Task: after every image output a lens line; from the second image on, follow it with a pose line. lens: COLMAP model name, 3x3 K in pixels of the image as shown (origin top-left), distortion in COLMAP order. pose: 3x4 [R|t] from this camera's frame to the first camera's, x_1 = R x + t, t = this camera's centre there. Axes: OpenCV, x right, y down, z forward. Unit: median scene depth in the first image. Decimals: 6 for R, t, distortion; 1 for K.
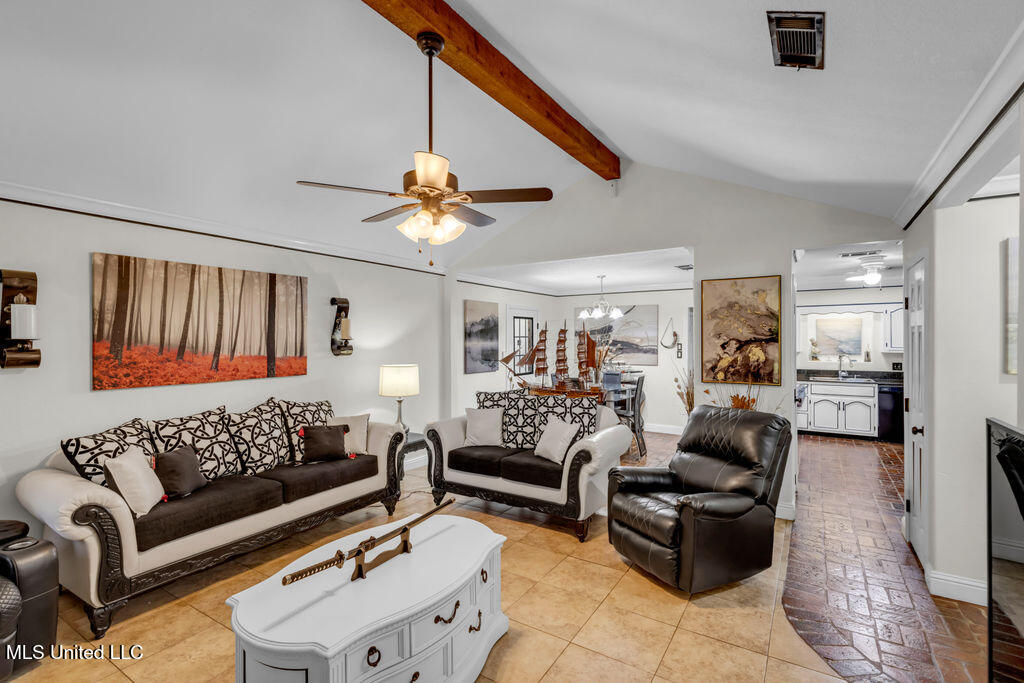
lens RADIAL K [[466.5, 0, 520.5], [0, 466.5, 338.6], [0, 0, 1]] dist [0.003836, -0.000320]
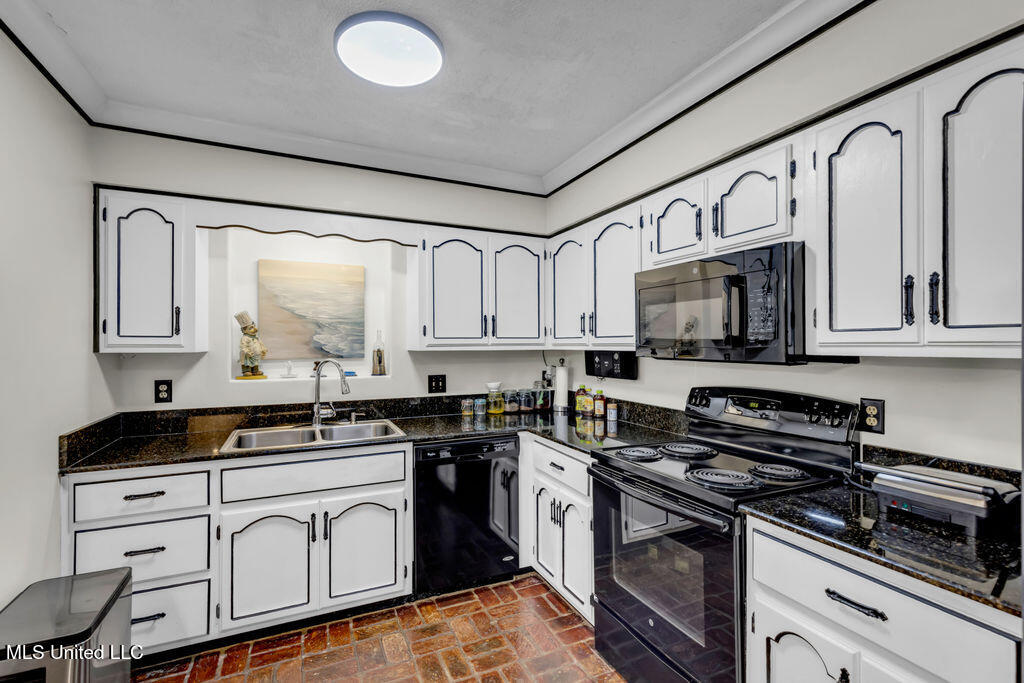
lens RADIAL K [[455.6, 0, 519.5], [0, 455.6, 344.3], [0, 0, 1]] dist [0.004299, -0.000880]
pose [[0.533260, 0.005638, 0.845933, 0.849129], [-0.004356, 0.999983, -0.003919, 0.043132], [-0.845940, -0.001595, 0.533275, 1.229379]]
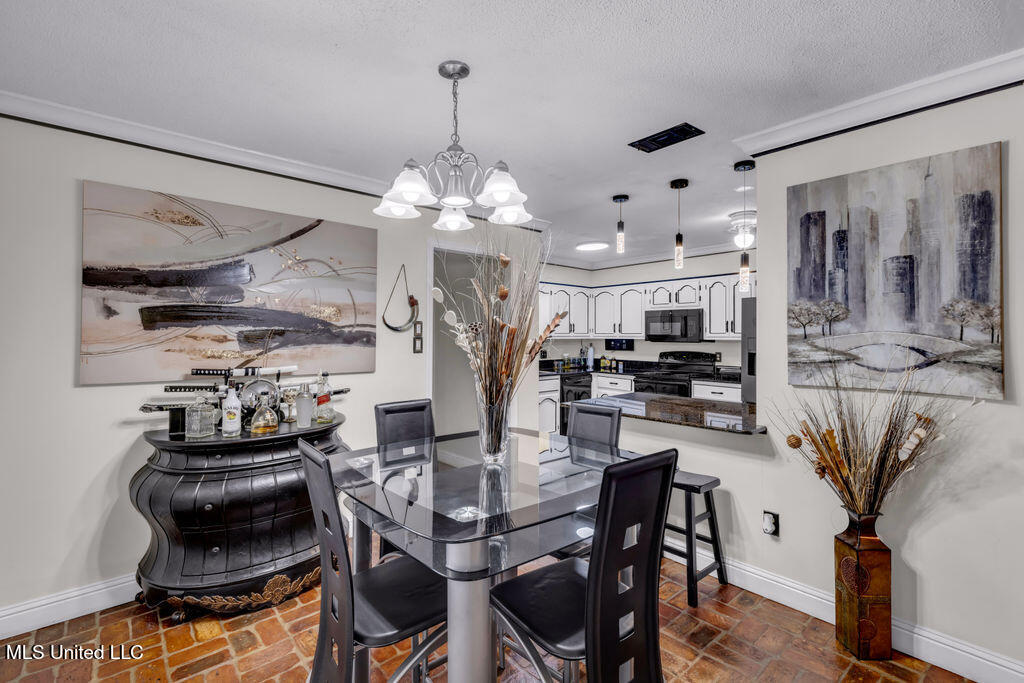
lens RADIAL K [[466.5, 0, 515.0], [0, 466.5, 338.0], [0, 0, 1]] dist [0.003836, -0.000320]
pose [[0.282537, -0.000080, 0.959257, -0.138085], [-0.006382, 0.999978, 0.001963, 0.044807], [-0.959235, -0.006676, 0.282530, 1.366719]]
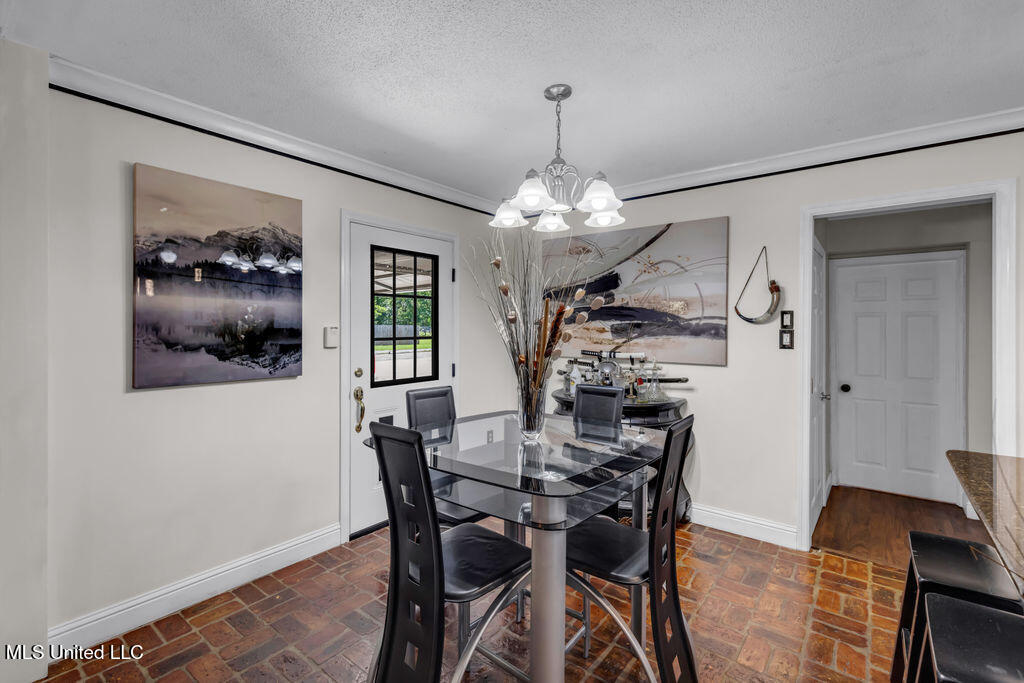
lens RADIAL K [[466.5, 0, 521.1], [0, 466.5, 324.0], [0, 0, 1]] dist [0.003836, -0.000320]
pose [[0.996209, 0.004412, -0.086880, 0.272237], [-0.004872, 0.999975, -0.005076, 0.043278], [0.086855, 0.005480, 0.996206, 1.046930]]
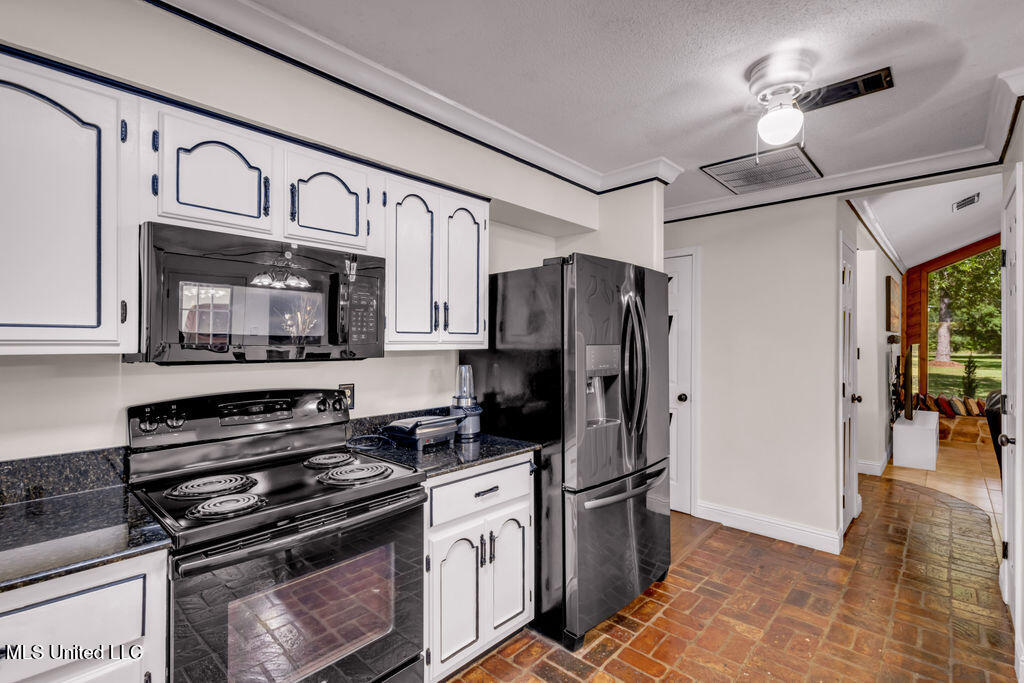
lens RADIAL K [[466.5, 0, 535.0], [0, 466.5, 338.0], [0, 0, 1]] dist [0.003836, -0.000320]
pose [[-0.985239, 0.003422, 0.171152, 1.038513], [0.001495, 0.999934, -0.011386, 0.042155], [-0.171179, -0.010962, -0.985179, 1.643133]]
